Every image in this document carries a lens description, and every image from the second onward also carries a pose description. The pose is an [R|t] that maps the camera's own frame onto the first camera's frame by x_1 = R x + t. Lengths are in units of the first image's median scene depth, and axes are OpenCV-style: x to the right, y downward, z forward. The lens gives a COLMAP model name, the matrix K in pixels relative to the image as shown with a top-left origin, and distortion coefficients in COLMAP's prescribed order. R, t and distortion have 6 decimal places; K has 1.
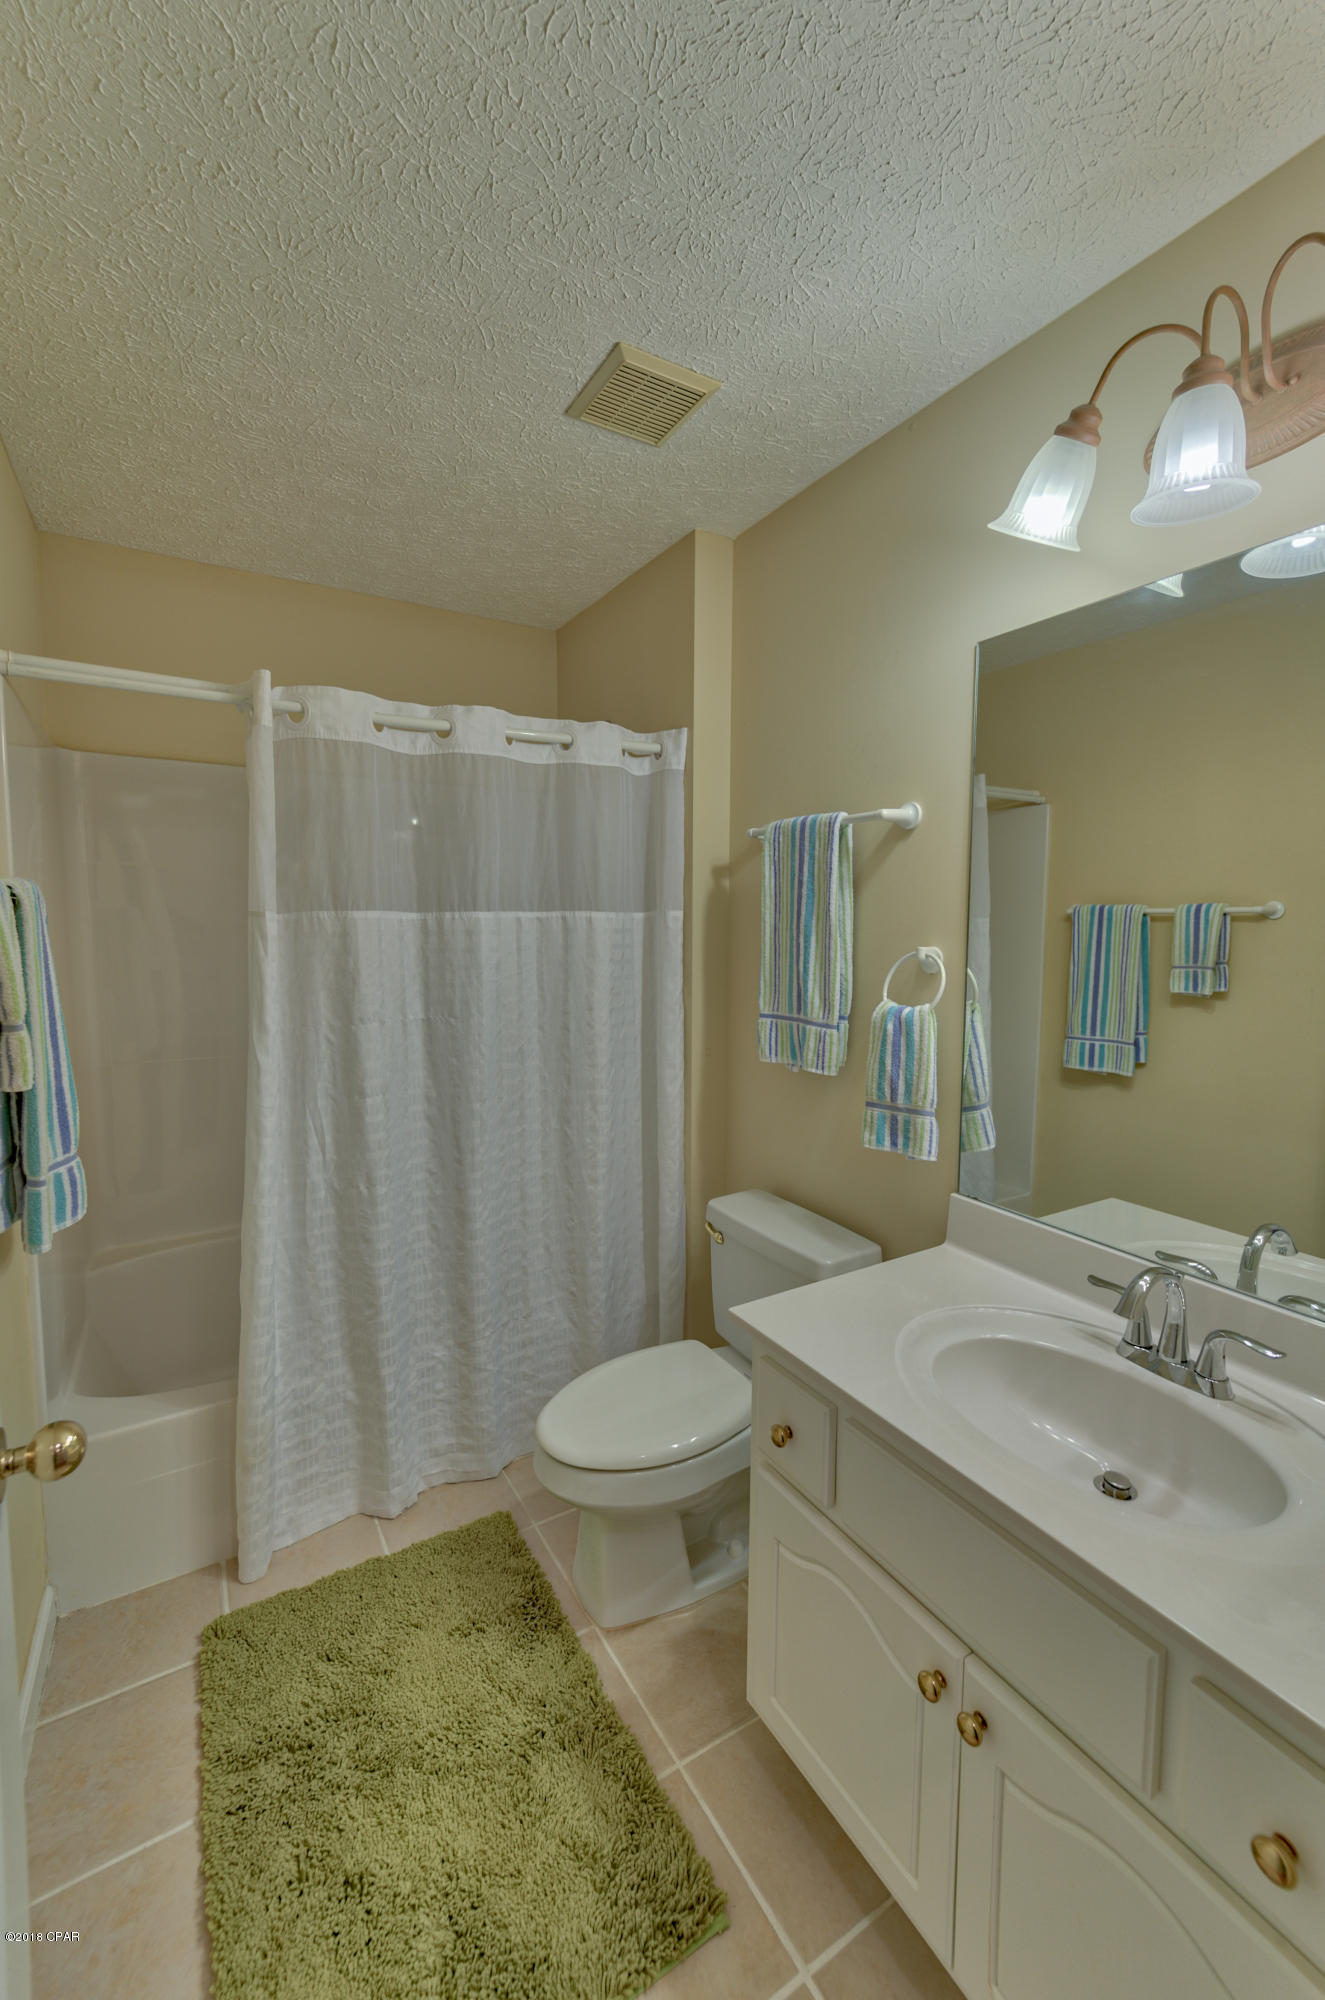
lens RADIAL K [[809.8, 0, 670.0], [0, 809.8, 1004.5], [0, 0, 1]] dist [0.004182, -0.000379]
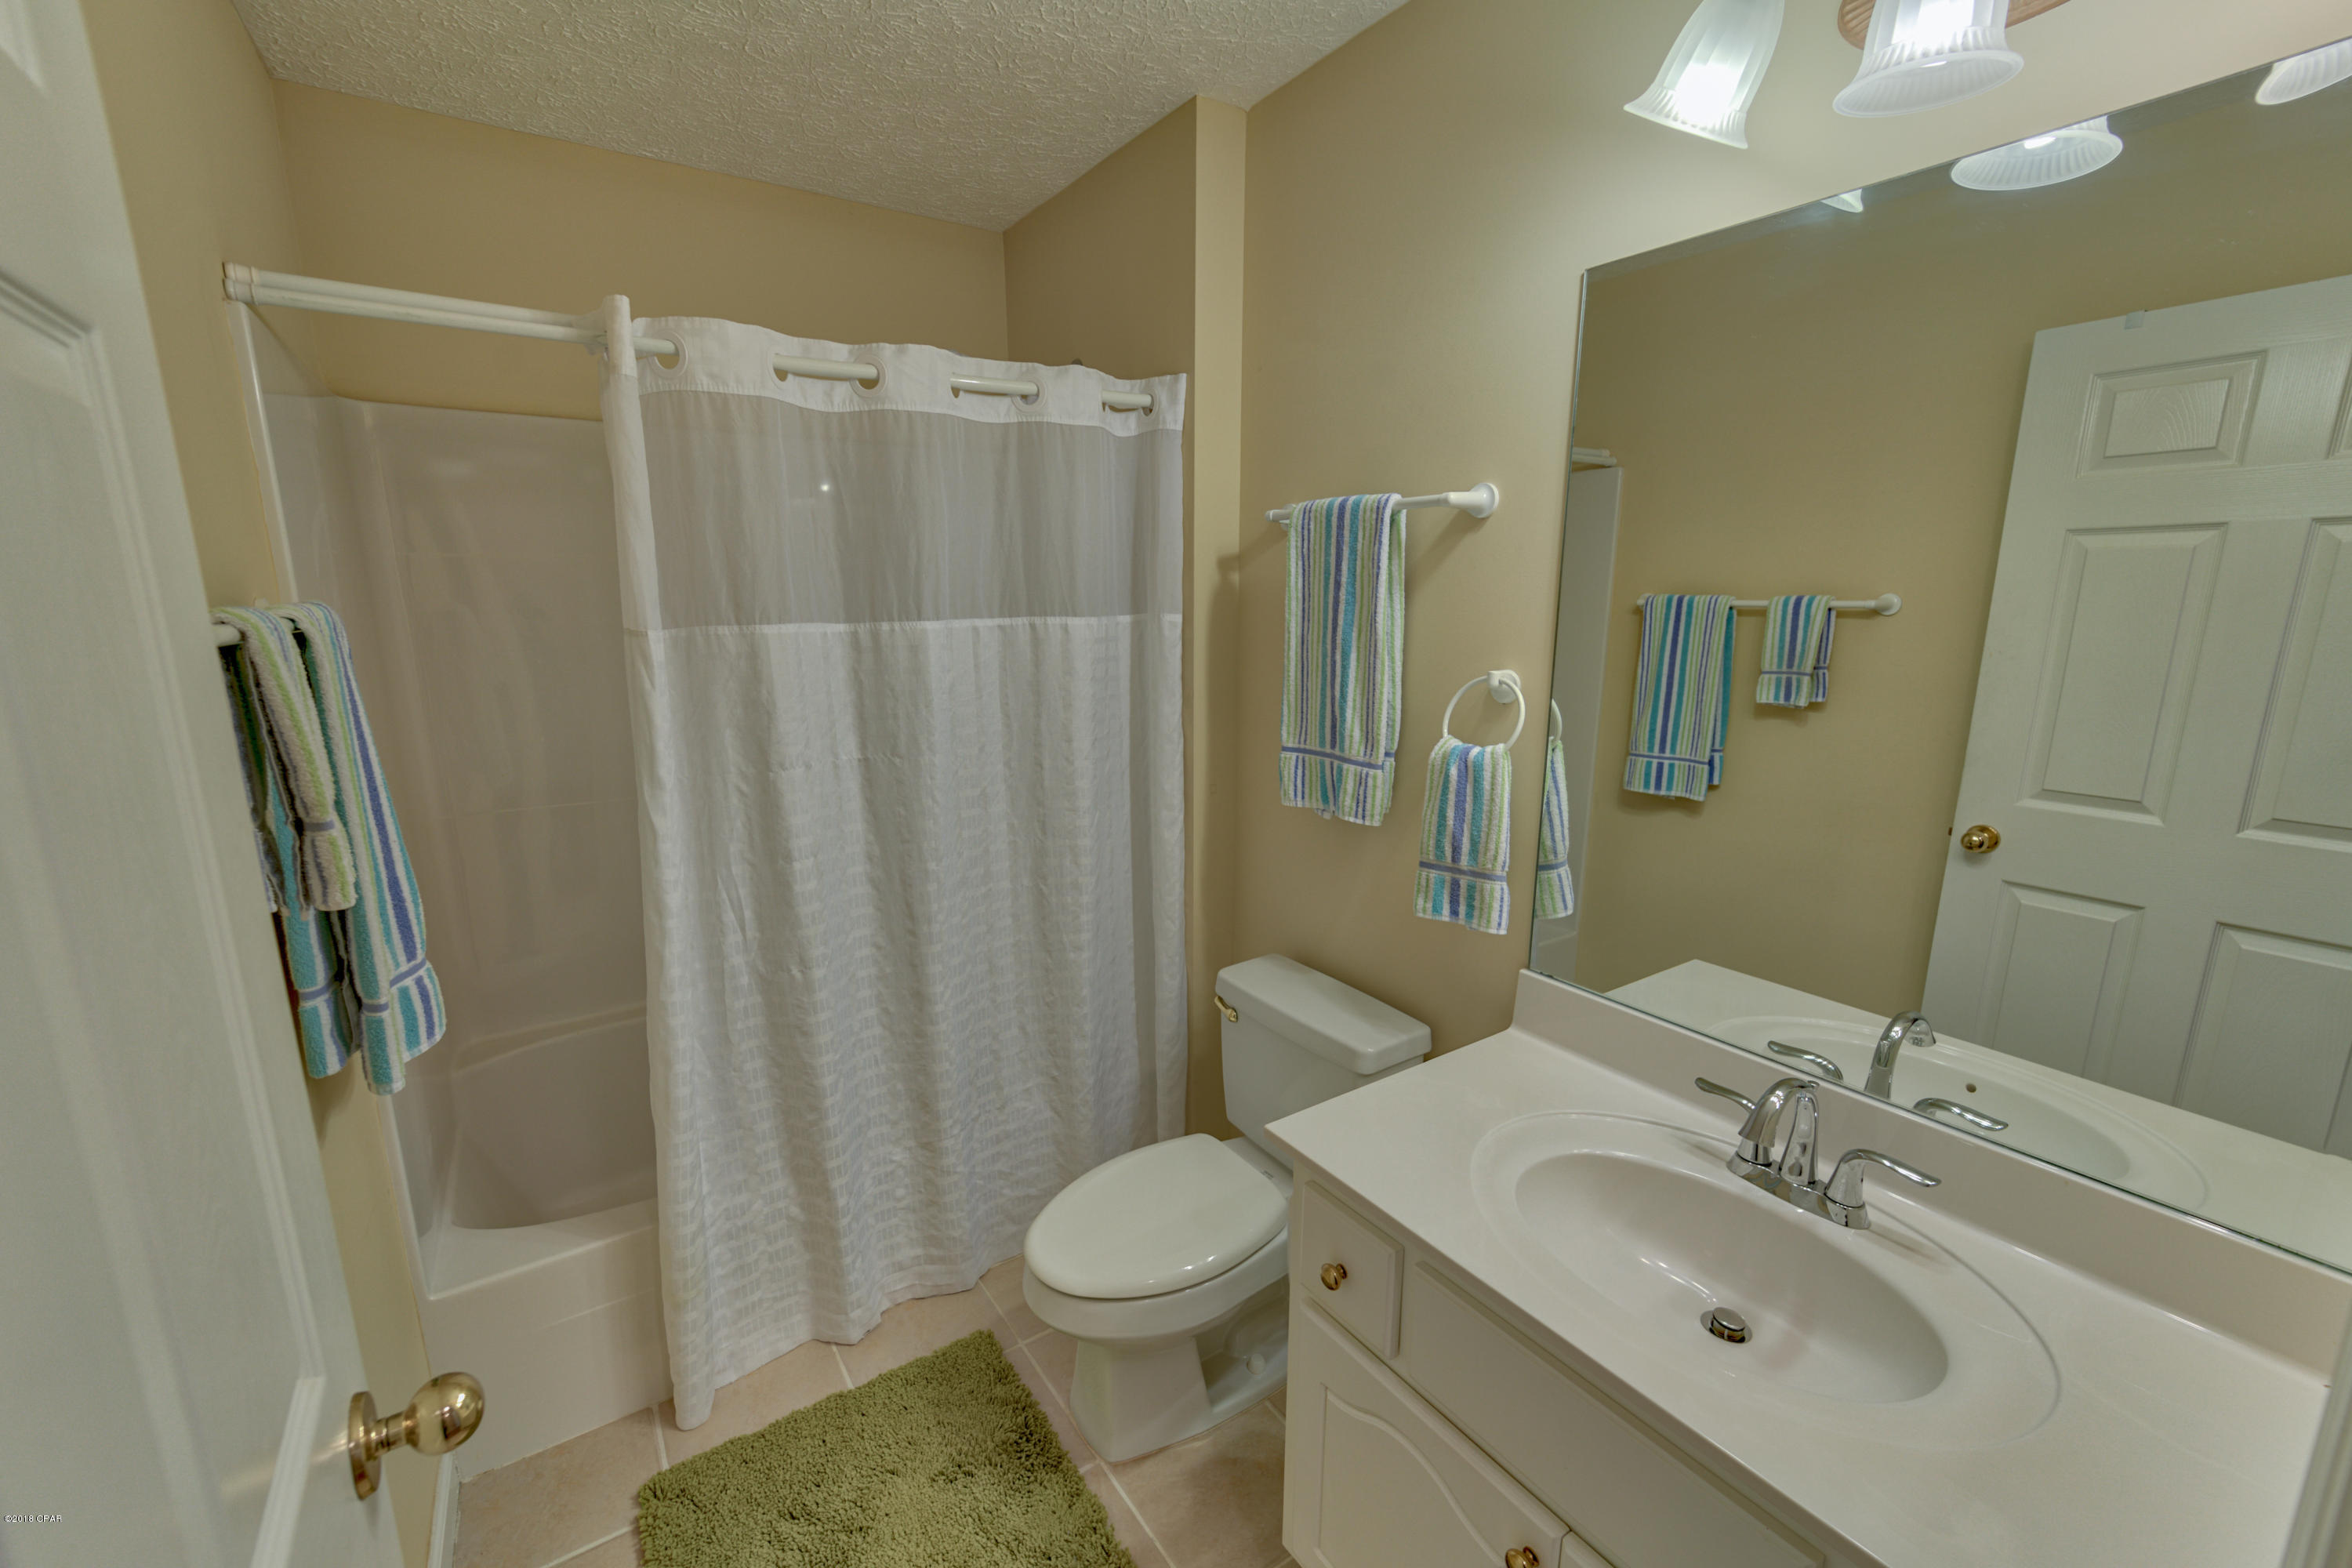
lens RADIAL K [[944.9, 0, 1172.6], [0, 944.9, 799.5], [0, 0, 1]] dist [0.002230, -0.000018]
pose [[0.998656, -0.016803, 0.049027, -0.050827], [0.010766, 0.992607, 0.120892, -0.057699], [-0.050696, -0.120201, 0.991454, 0.072801]]
